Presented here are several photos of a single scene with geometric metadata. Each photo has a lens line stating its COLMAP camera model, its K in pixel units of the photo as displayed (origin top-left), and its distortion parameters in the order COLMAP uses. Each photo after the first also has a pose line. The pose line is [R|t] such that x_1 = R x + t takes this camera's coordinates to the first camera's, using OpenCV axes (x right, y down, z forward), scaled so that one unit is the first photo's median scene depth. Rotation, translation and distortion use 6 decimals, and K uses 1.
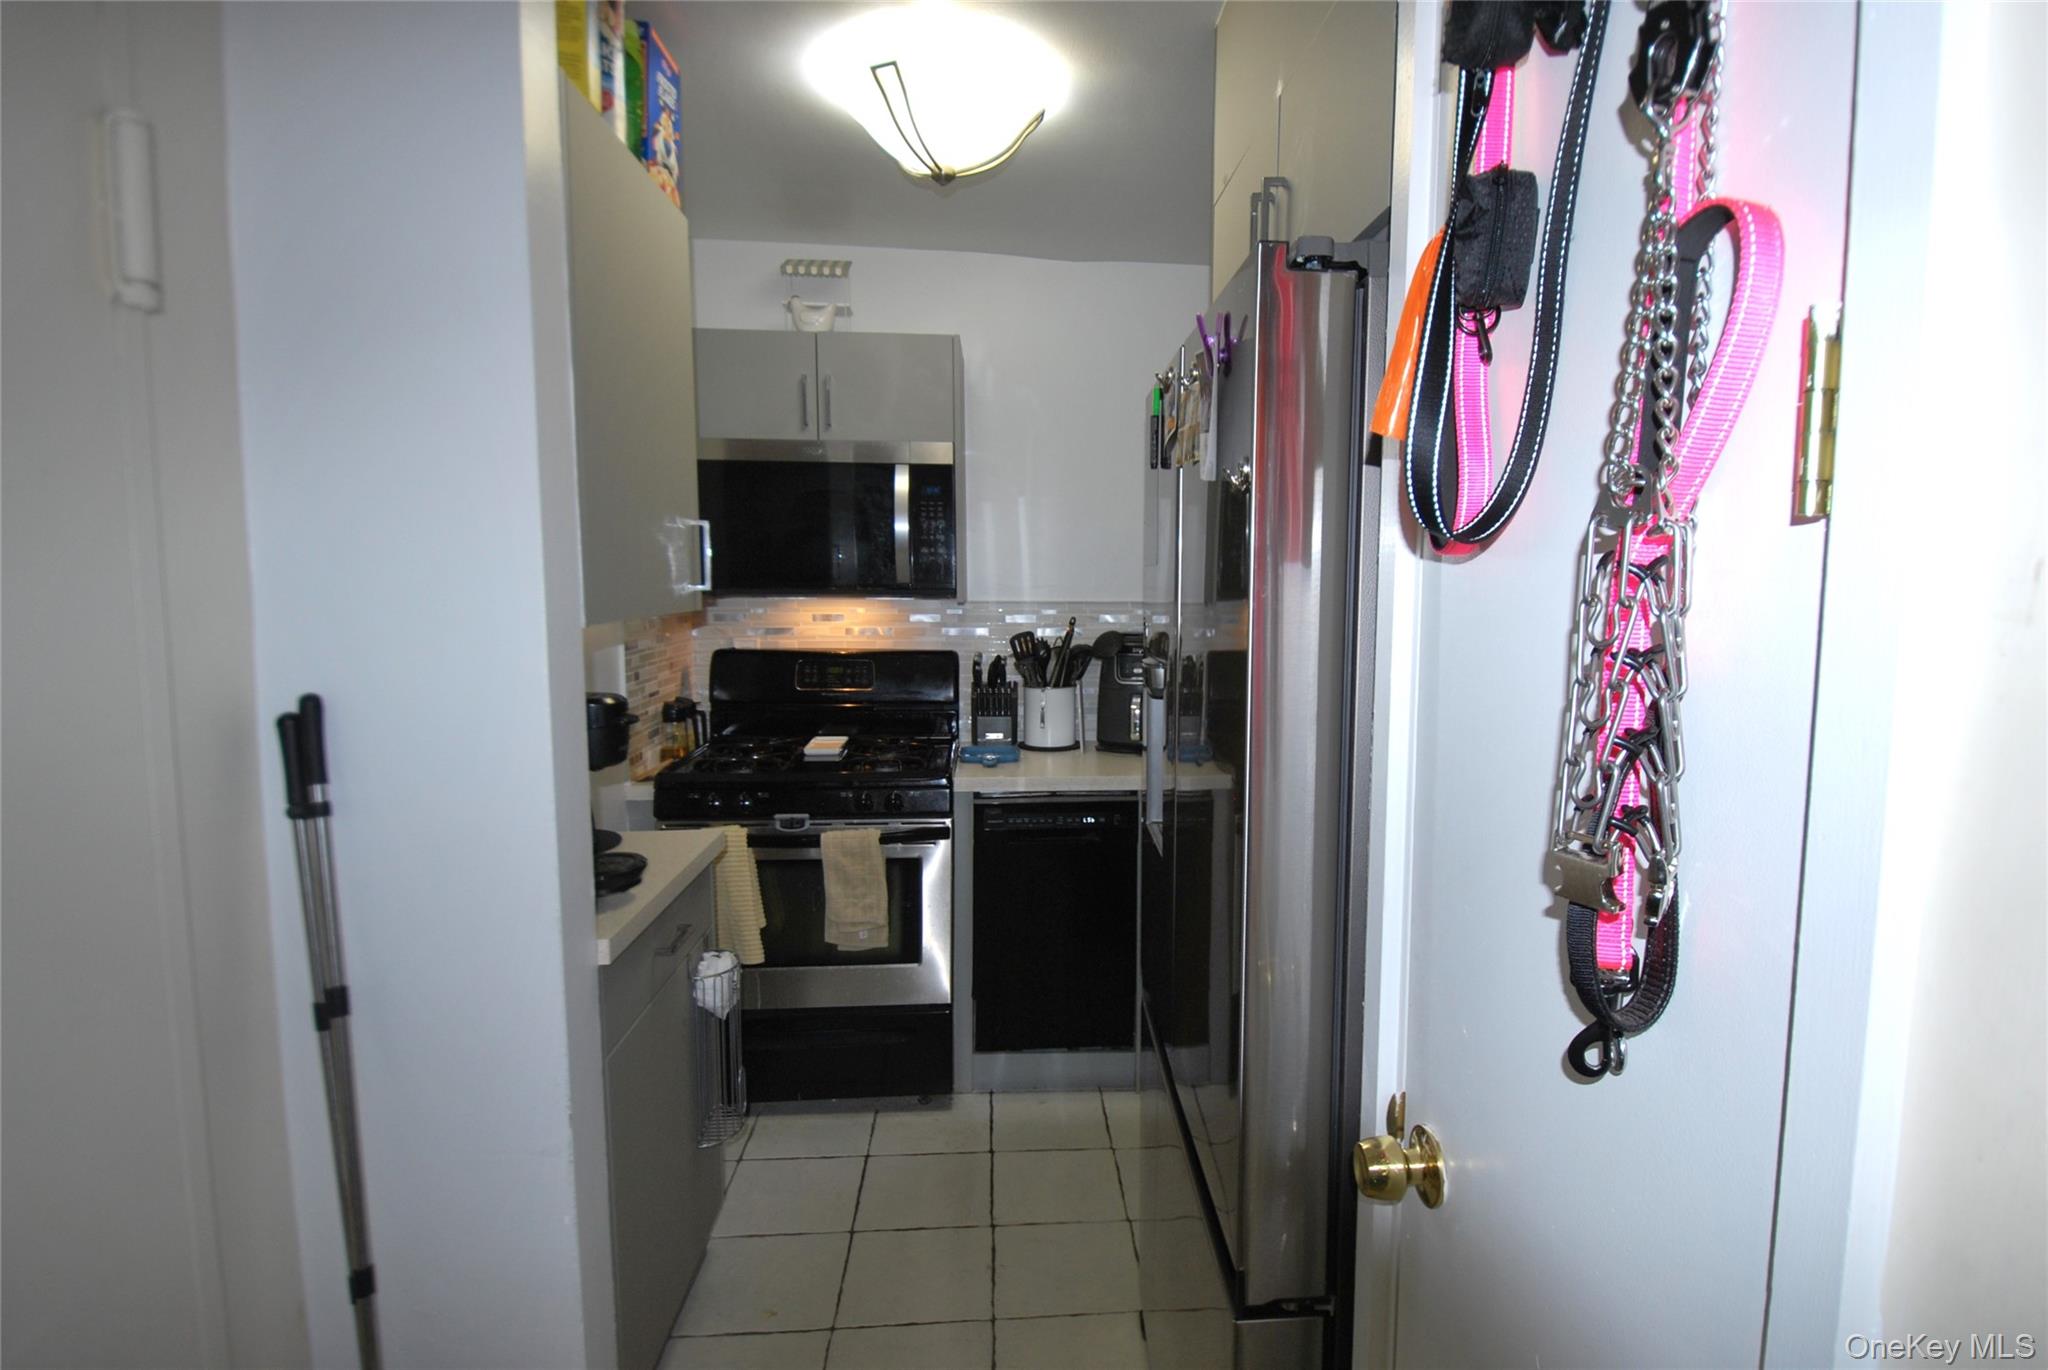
lens RADIAL K [[1065.8, 0, 1099.5], [0, 1065.8, 674.8], [0, 0, 1]] dist [0.002216, -0.000098]
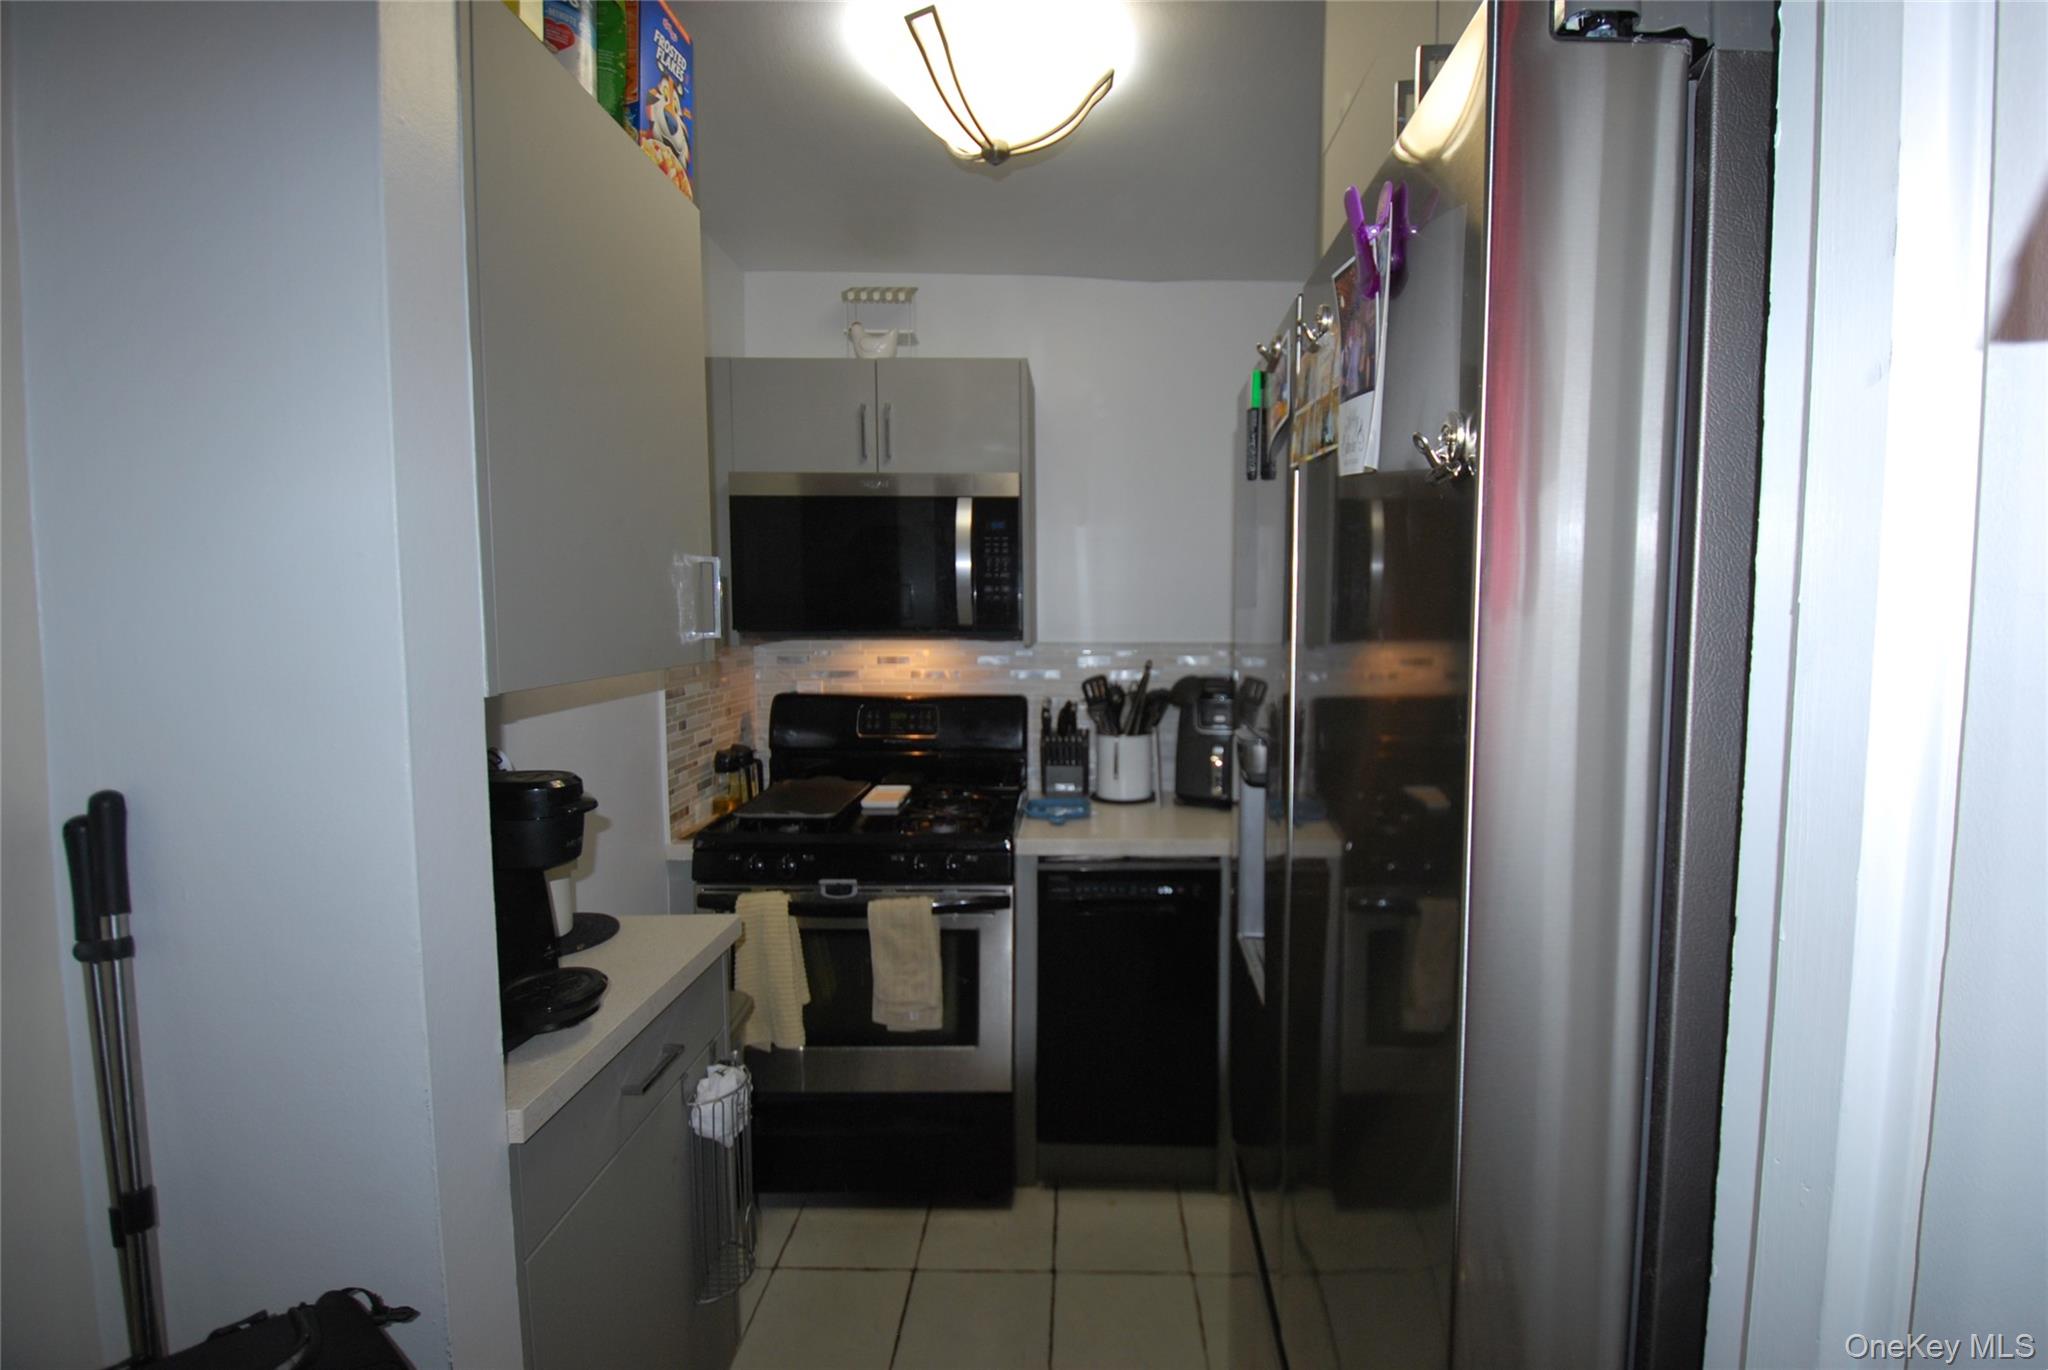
lens RADIAL K [[940.2, 0, 1086.4], [0, 940.2, 672.1], [0, 0, 1]] dist [0.012685, -0.020364]
pose [[0.995395, 0.001409, -0.095849, -0.000663], [-0.003971, 0.999640, -0.026540, -0.024533], [0.095777, 0.026798, 0.995042, 0.203622]]
